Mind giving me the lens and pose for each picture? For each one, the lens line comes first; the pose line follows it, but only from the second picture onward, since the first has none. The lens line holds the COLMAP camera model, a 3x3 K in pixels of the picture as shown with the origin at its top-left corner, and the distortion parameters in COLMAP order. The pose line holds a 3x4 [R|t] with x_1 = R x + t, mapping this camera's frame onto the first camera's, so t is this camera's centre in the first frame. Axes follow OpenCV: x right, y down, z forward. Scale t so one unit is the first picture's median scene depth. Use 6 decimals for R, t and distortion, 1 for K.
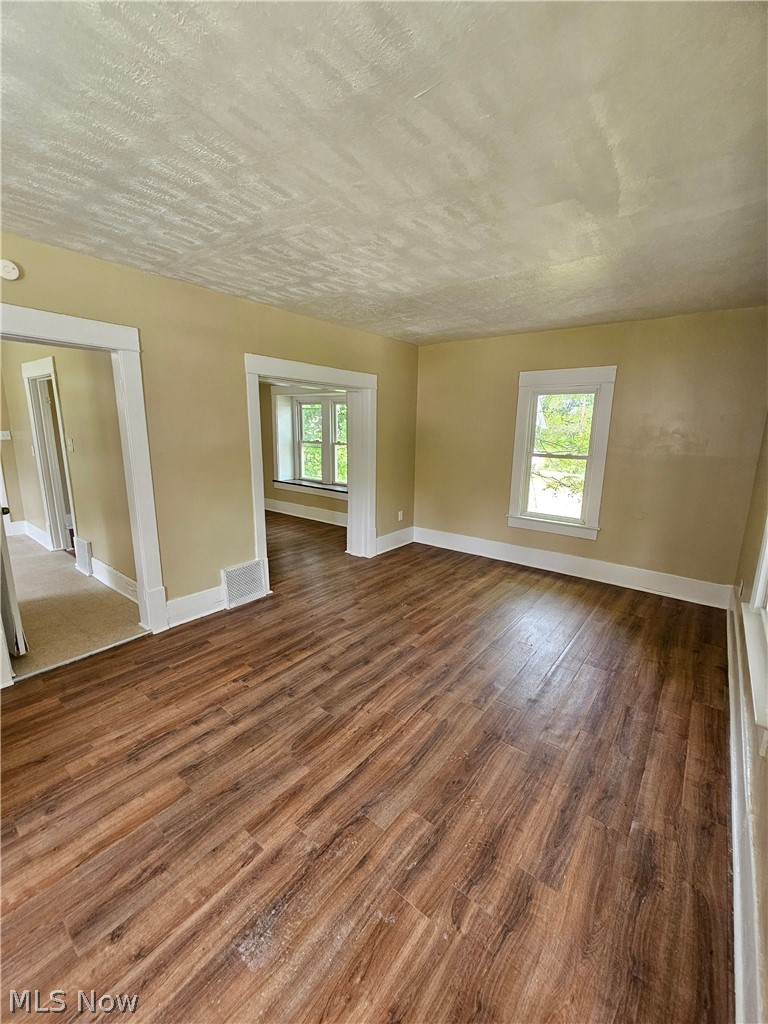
lens RADIAL K [[421.7, 0, 381.4], [0, 421.7, 513.1], [0, 0, 1]] dist [0.000517, -0.000081]
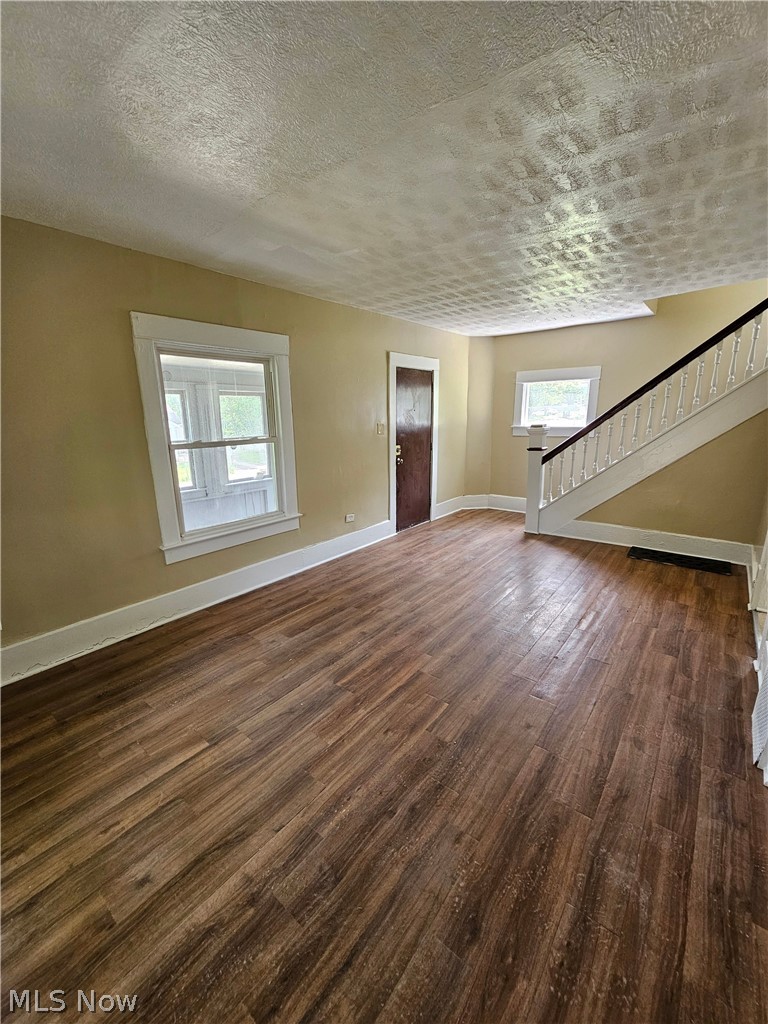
lens RADIAL K [[421.7, 0, 381.4], [0, 421.7, 513.1], [0, 0, 1]] dist [0.000517, -0.000081]
pose [[-0.999965, 0.001340, 0.008223, 0.121162], [0.004695, 0.905977, 0.423300, -0.234525], [-0.006883, 0.423324, -0.905952, 1.210620]]
